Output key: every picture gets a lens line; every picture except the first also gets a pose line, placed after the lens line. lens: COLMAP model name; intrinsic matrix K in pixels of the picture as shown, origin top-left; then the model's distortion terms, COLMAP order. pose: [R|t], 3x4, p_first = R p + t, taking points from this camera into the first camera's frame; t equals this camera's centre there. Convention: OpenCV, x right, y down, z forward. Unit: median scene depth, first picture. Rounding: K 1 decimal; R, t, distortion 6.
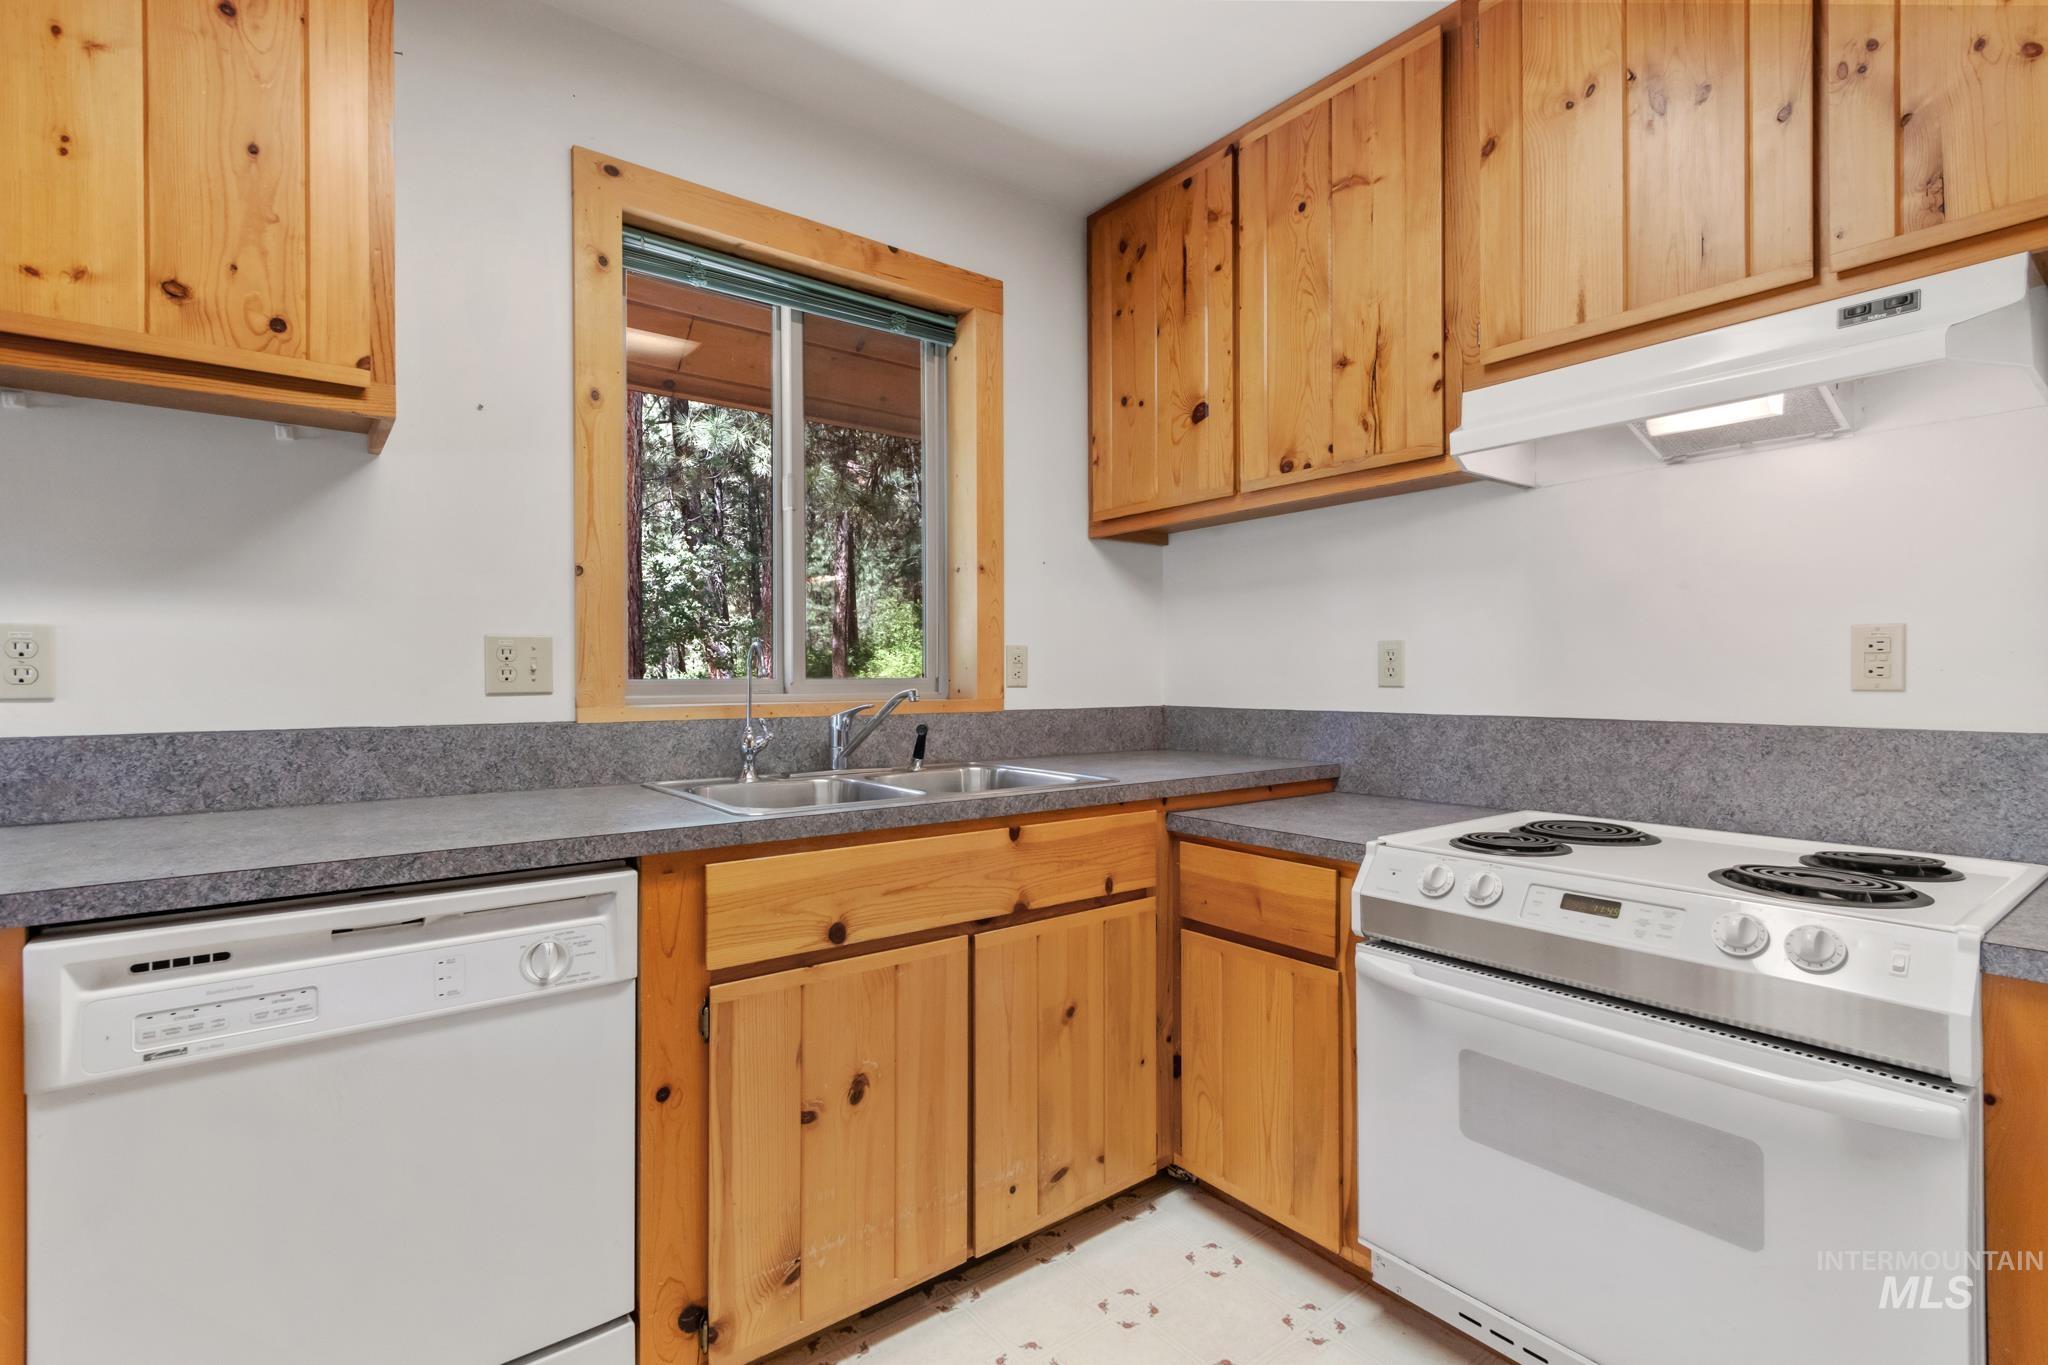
lens RADIAL K [[963.8, 0, 1035.7], [0, 963.8, 681.0], [0, 0, 1]] dist [0.008940, -0.003820]
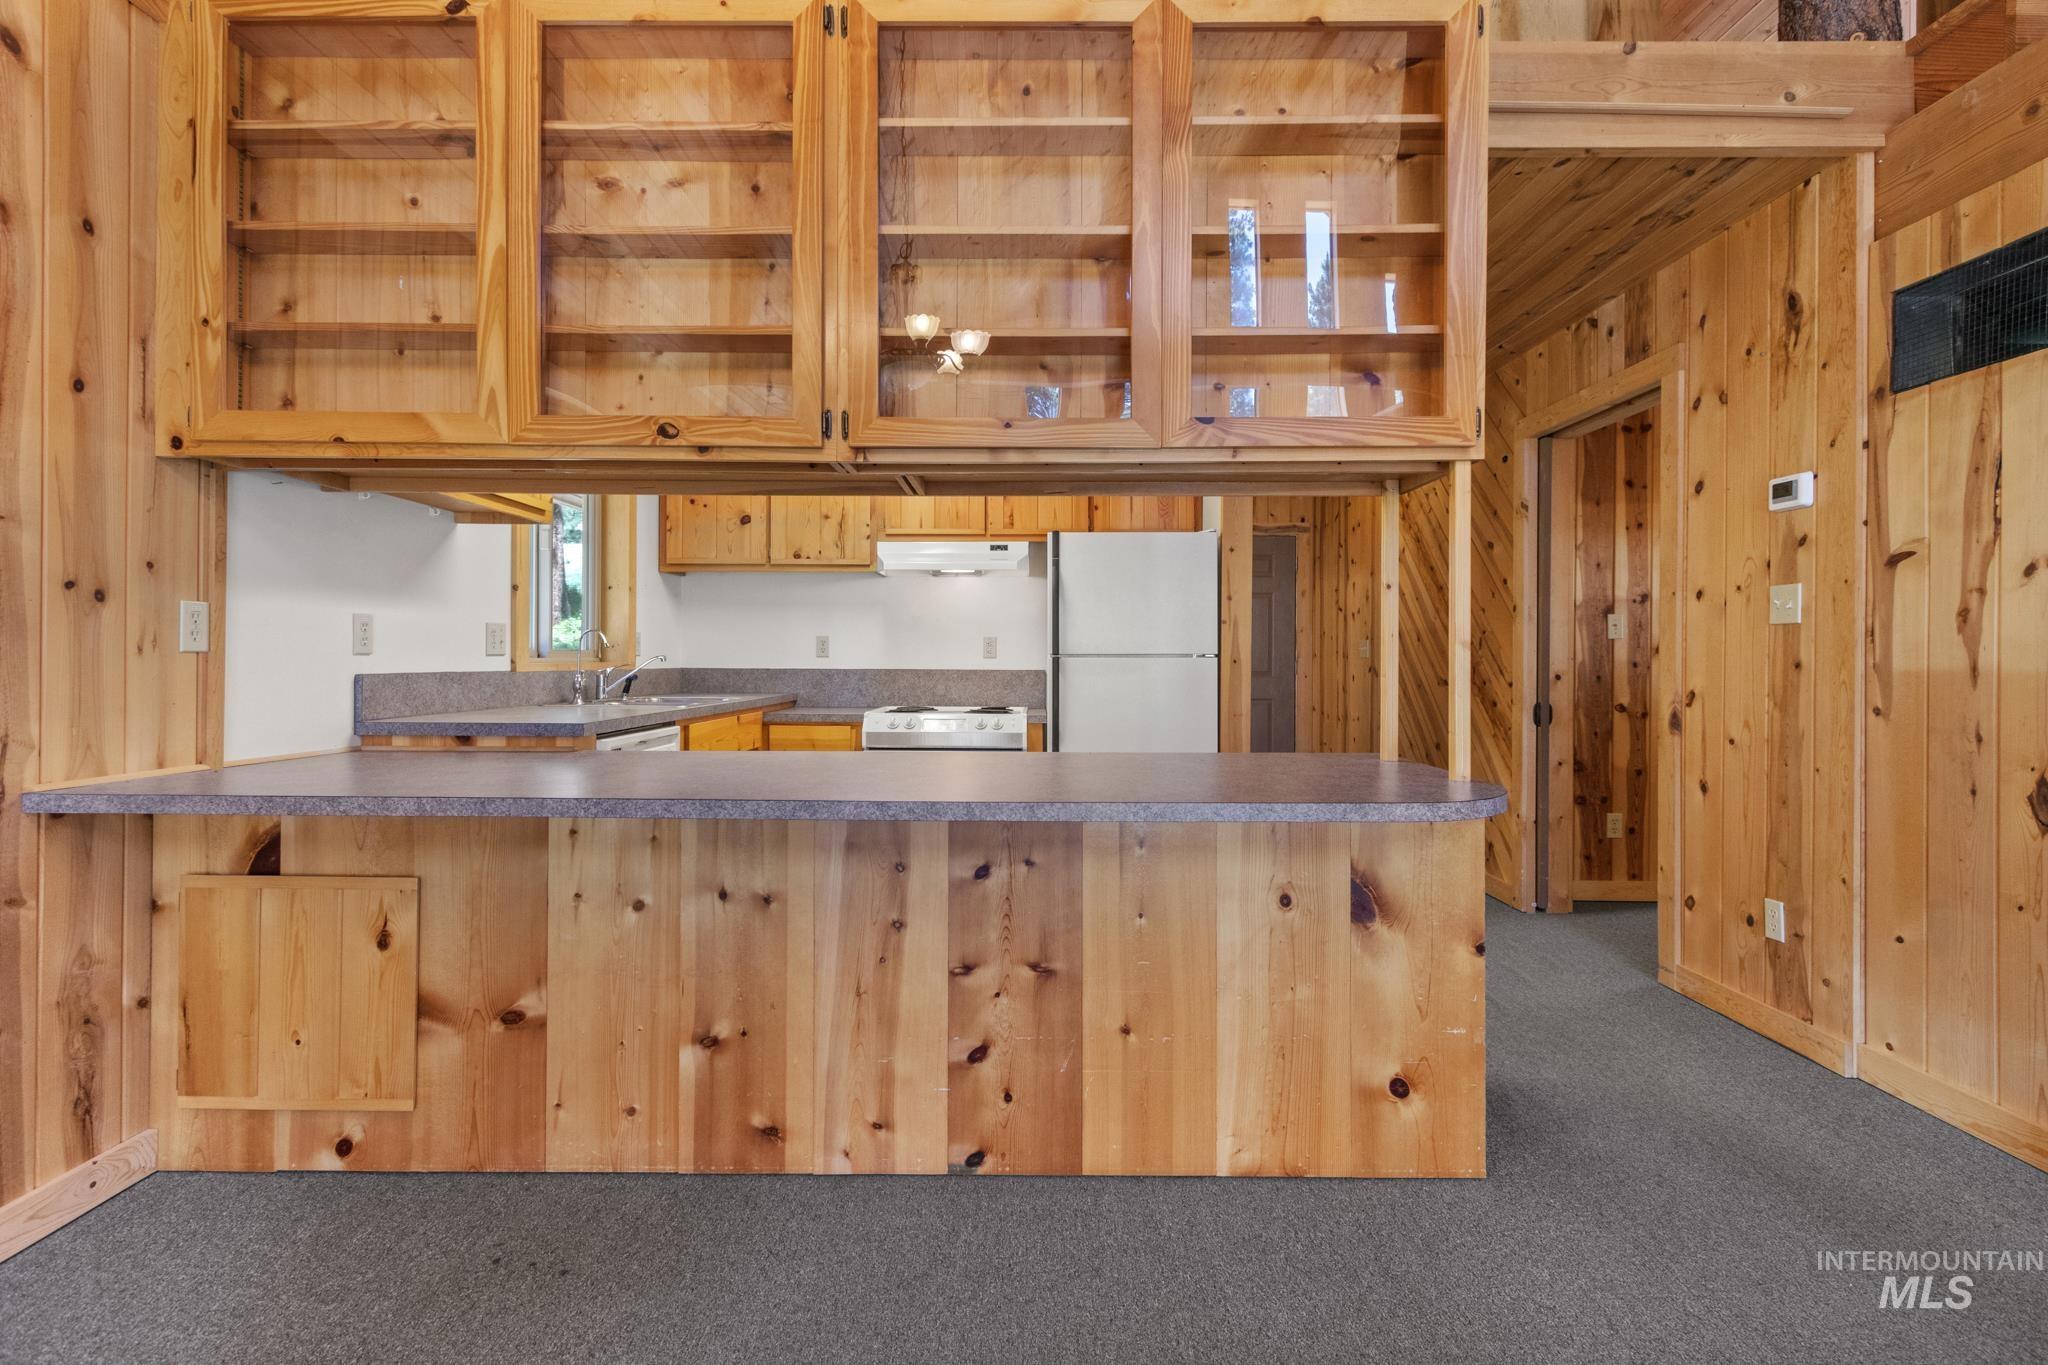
lens RADIAL K [[963.8, 0, 1047.0], [0, 963.8, 656.6], [0, 0, 1]] dist [0.008940, -0.003820]
pose [[0.607094, 0.008105, 0.794589, -1.365370], [-0.002742, 0.999963, -0.008106, 0.028393], [-0.794625, 0.002742, 0.607094, -0.945513]]
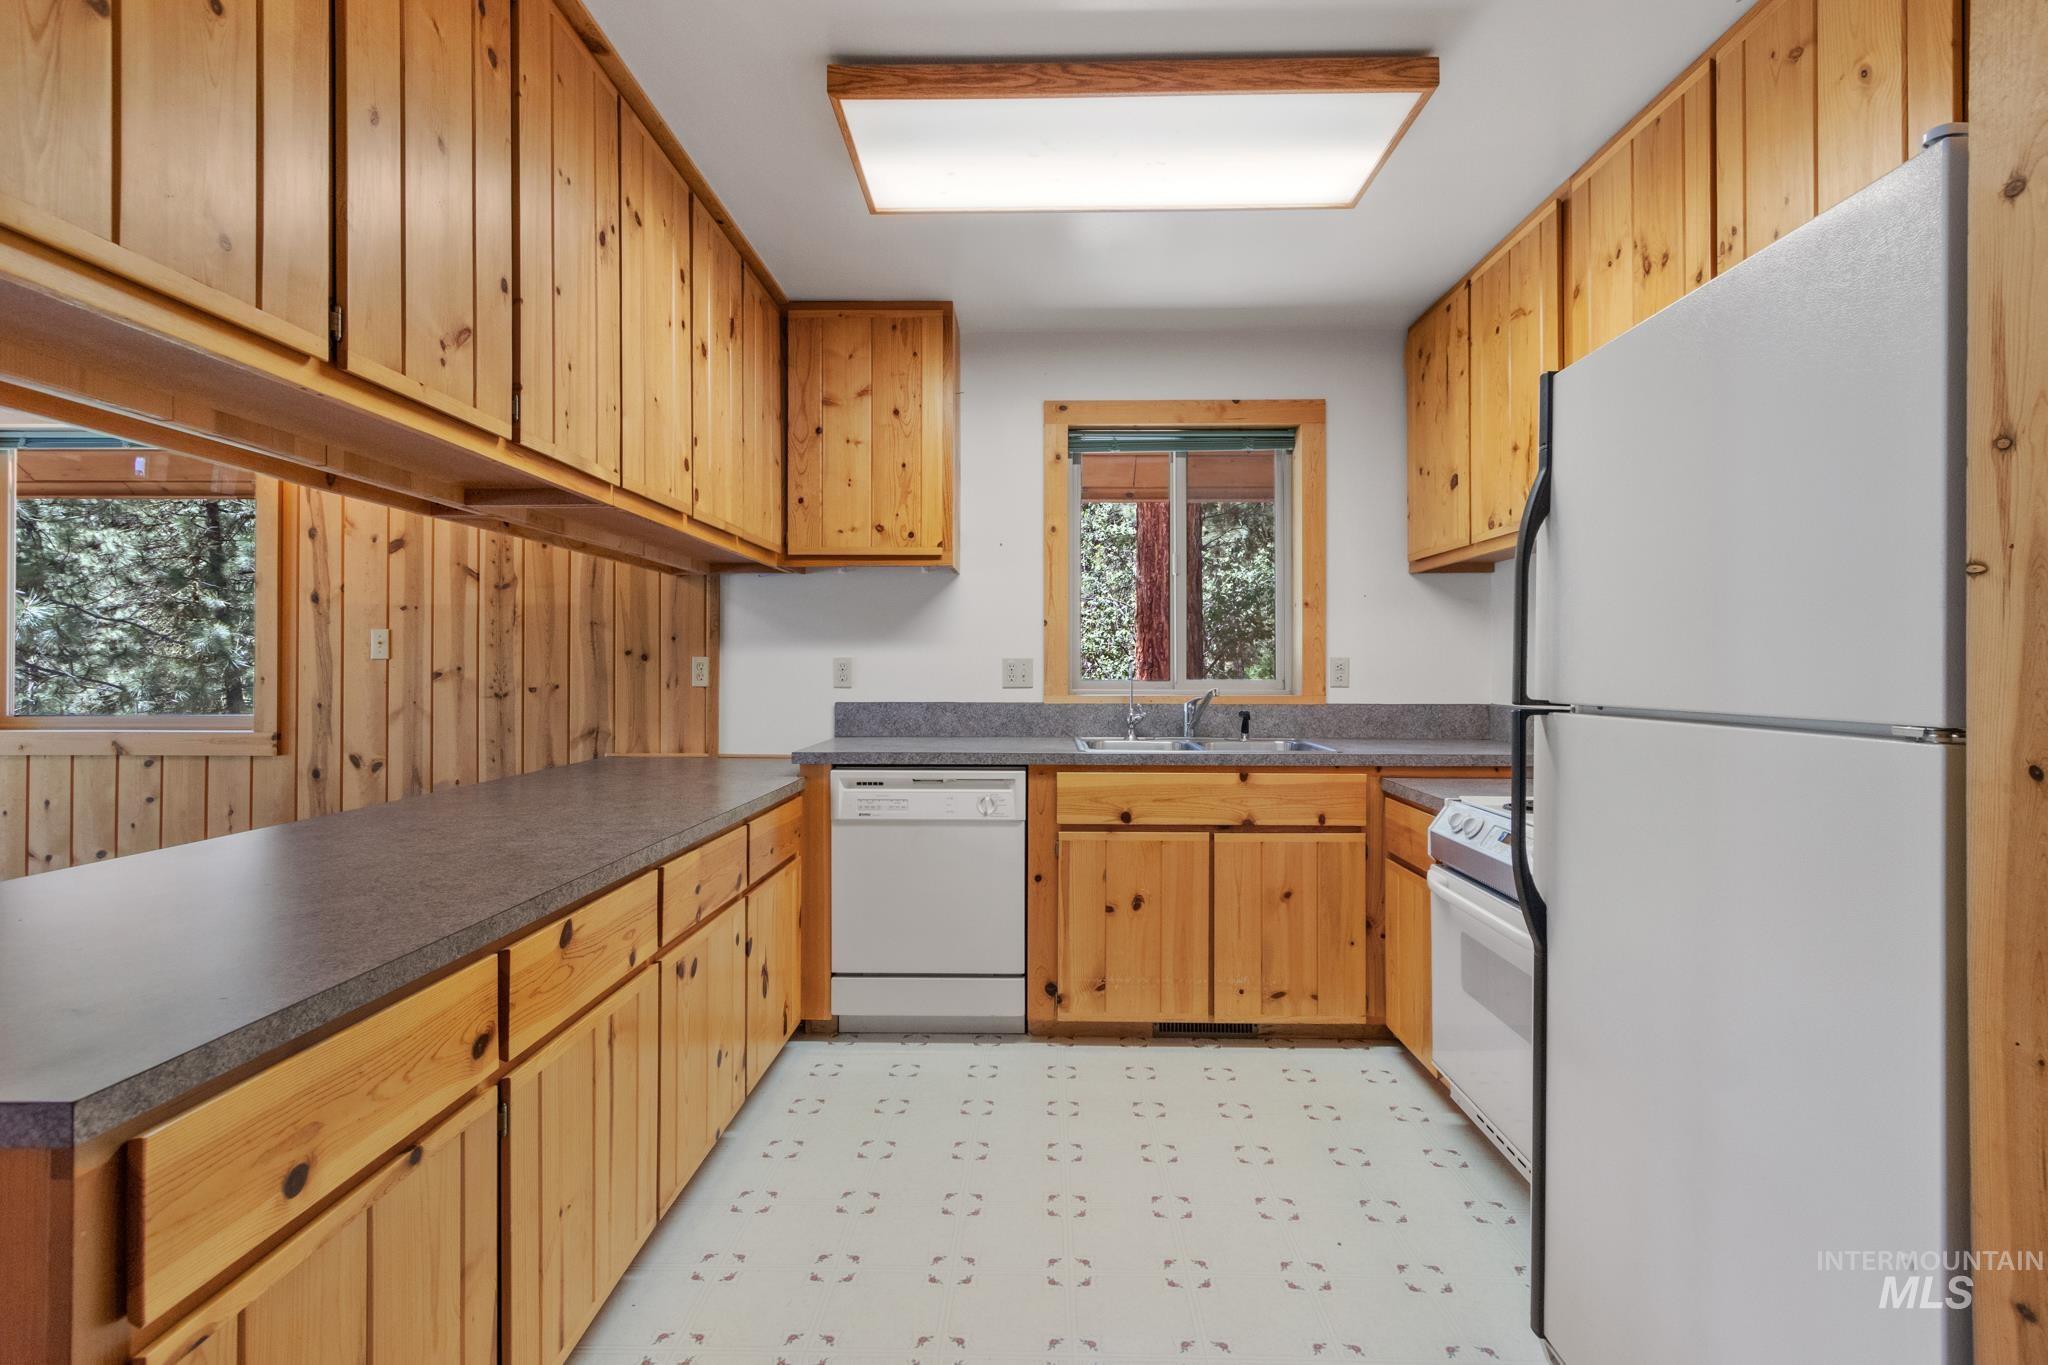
lens RADIAL K [[963.8, 0, 1004.6], [0, 963.8, 660.2], [0, 0, 1]] dist [0.008940, -0.003820]
pose [[0.766014, -0.001425, -0.642822, 0.709152], [-0.005104, 0.999953, -0.008298, -0.026177], [0.642804, 0.009637, 0.765970, -0.520772]]
